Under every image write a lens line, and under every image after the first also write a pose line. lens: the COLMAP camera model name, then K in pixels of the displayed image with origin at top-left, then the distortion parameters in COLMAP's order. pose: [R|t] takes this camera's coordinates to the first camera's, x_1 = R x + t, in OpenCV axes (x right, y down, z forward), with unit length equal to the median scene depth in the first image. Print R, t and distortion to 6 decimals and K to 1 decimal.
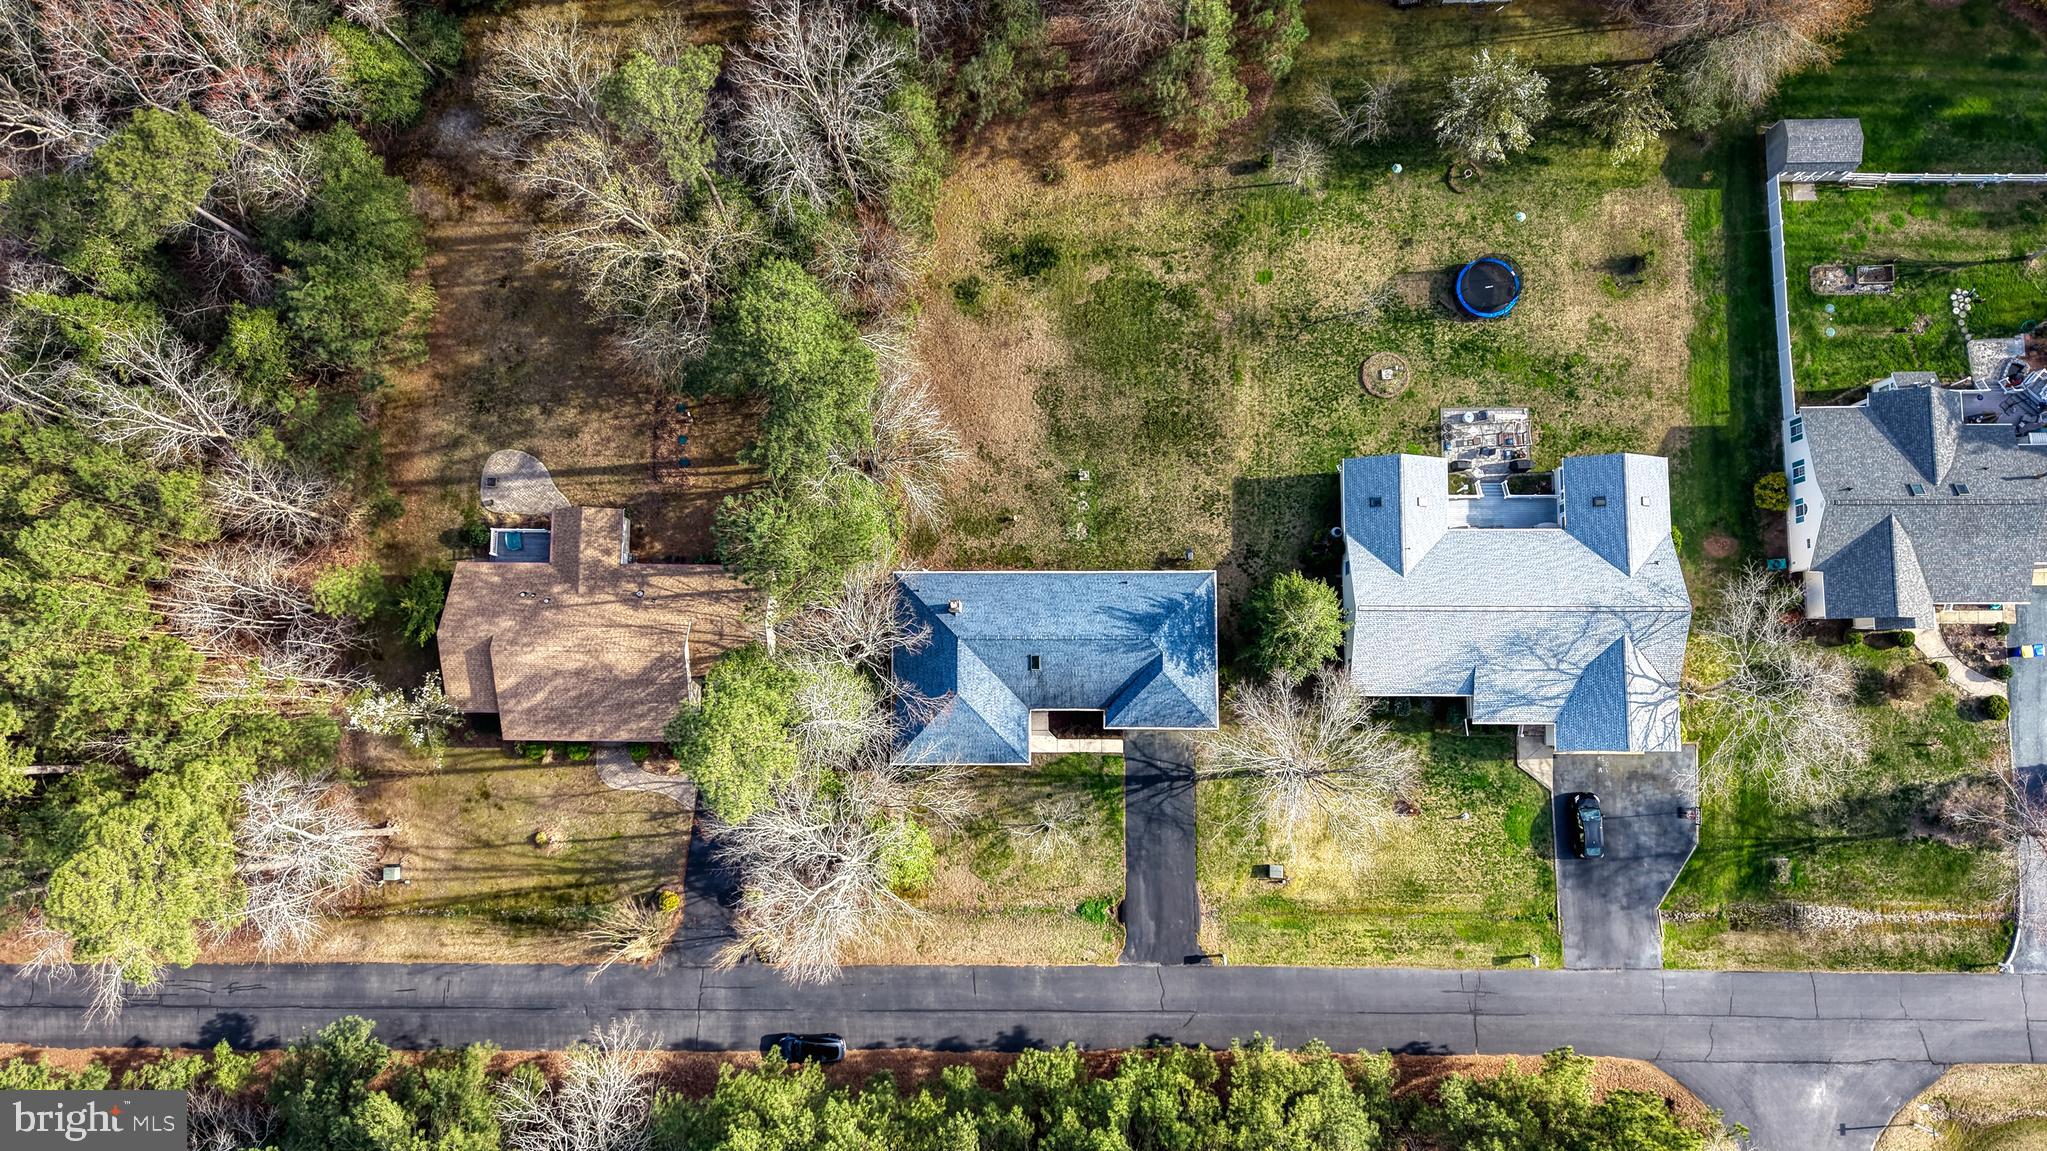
lens RADIAL K [[1348.0, 0, 1023.5], [0, 1348.0, 575.5], [0, 0, 1]] dist [0.112368, -0.308735]
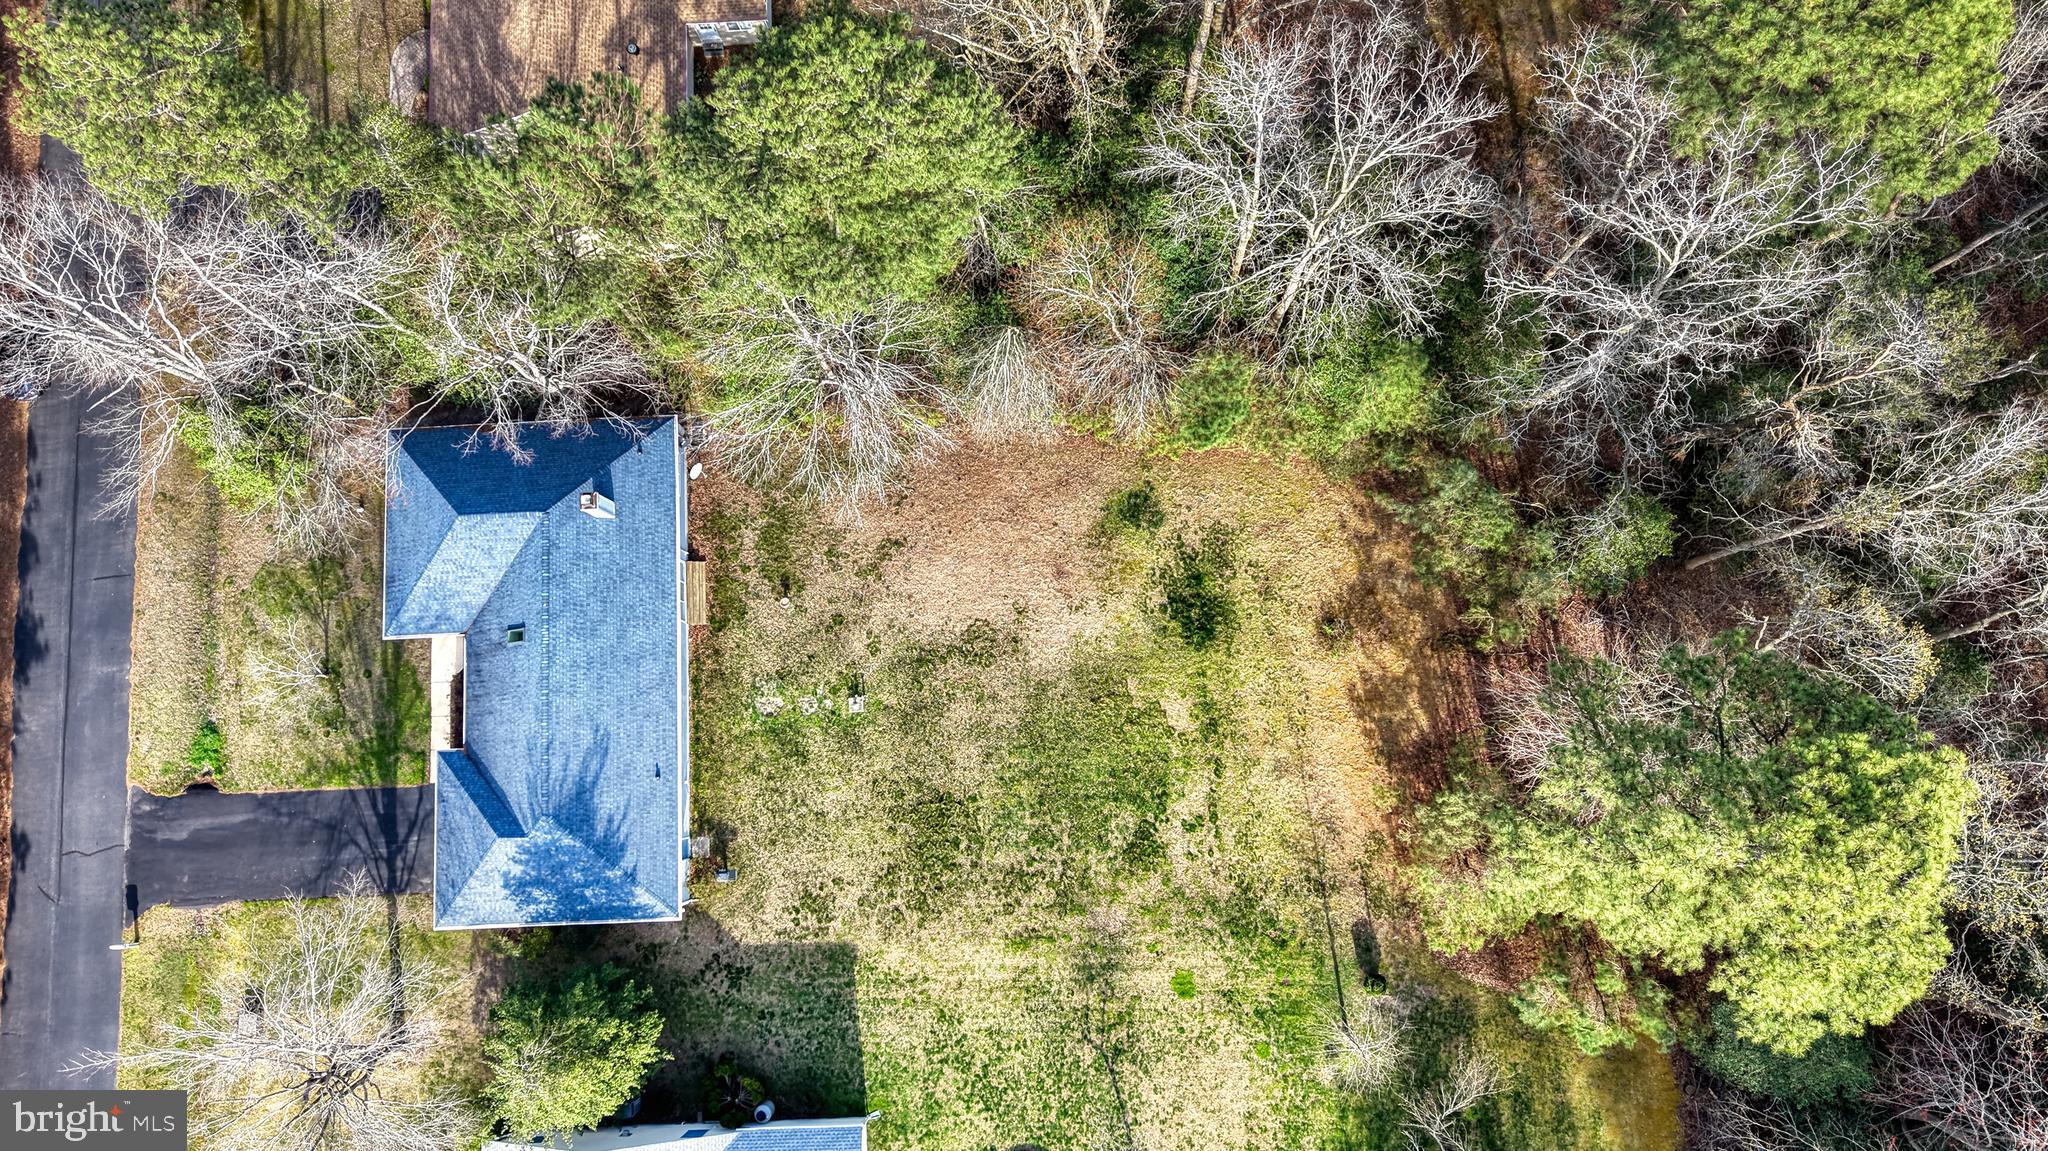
lens RADIAL K [[1365.5, 0, 1014.6], [0, 1365.5, 571.6], [0, 0, 1]] dist [0.083984, -0.156871]
pose [[0.046204, 0.993052, -0.108222, 0.056545], [-0.989503, 0.060349, 0.131306, -0.240308], [0.136924, 0.101019, 0.985417, 0.362887]]
